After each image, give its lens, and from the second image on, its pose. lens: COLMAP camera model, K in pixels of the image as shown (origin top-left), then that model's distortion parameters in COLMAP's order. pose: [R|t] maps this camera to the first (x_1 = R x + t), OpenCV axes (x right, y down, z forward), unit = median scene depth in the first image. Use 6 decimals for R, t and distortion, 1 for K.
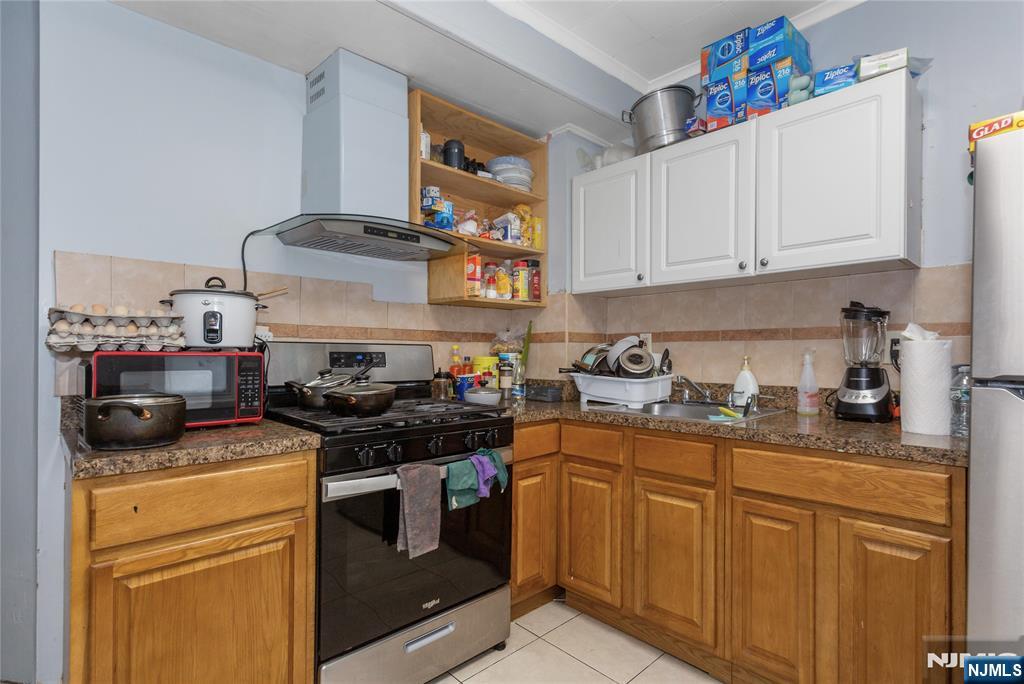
lens RADIAL K [[496.1, 0, 512.5], [0, 496.1, 352.9], [0, 0, 1]] dist [0.002739, 0.000985]
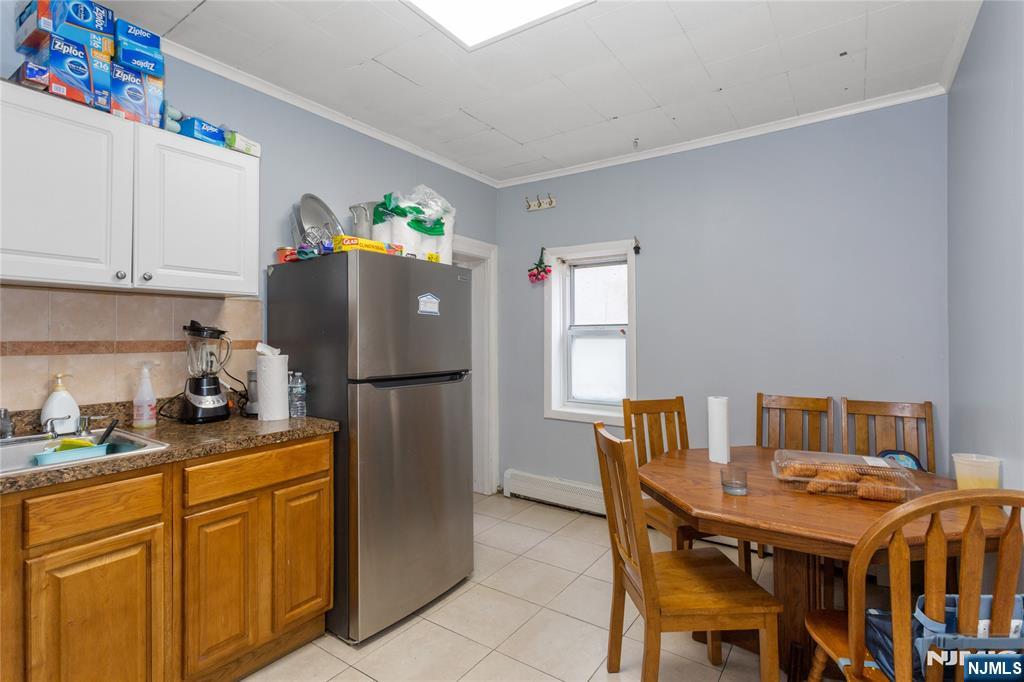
lens RADIAL K [[496.1, 0, 511.2], [0, 496.1, 333.7], [0, 0, 1]] dist [0.002739, 0.000985]
pose [[-0.204701, 0.005835, 0.978807, -0.572095], [0.001045, 0.999983, -0.005743, -0.062762], [-0.978824, -0.000153, -0.204704, 0.486419]]
